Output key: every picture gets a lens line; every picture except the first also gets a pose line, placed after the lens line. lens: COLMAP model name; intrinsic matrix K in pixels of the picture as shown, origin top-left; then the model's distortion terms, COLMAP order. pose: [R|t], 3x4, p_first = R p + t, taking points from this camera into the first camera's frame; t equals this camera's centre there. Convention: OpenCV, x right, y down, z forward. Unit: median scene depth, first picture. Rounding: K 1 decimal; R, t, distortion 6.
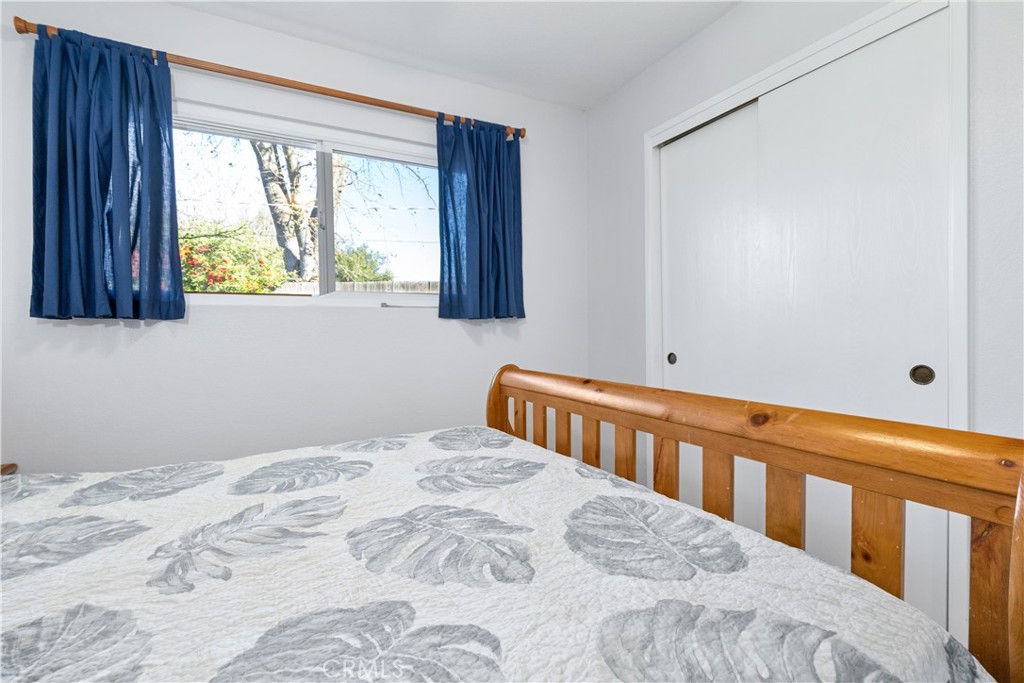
lens RADIAL K [[458.4, 0, 496.7], [0, 458.4, 342.8], [0, 0, 1]] dist [0.000966, -0.000417]
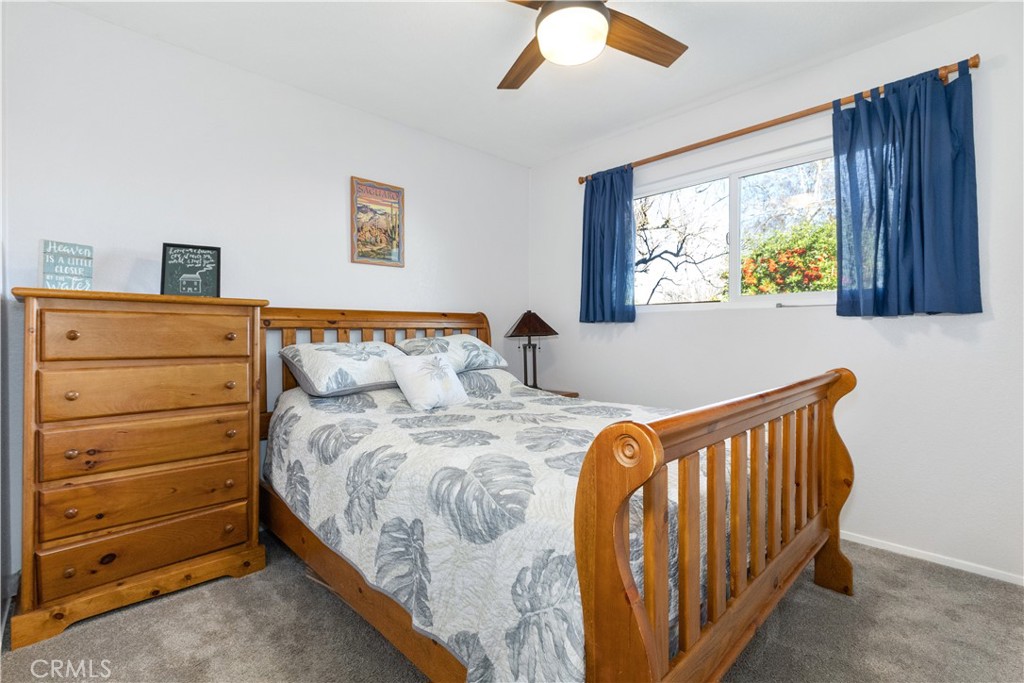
lens RADIAL K [[458.4, 0, 496.7], [0, 458.4, 342.8], [0, 0, 1]] dist [0.000966, -0.000417]
pose [[0.253477, 0.036682, -0.966646, 0.628409], [-0.023652, 0.999217, 0.031716, -0.014132], [0.967052, 0.014824, 0.254146, 0.087179]]
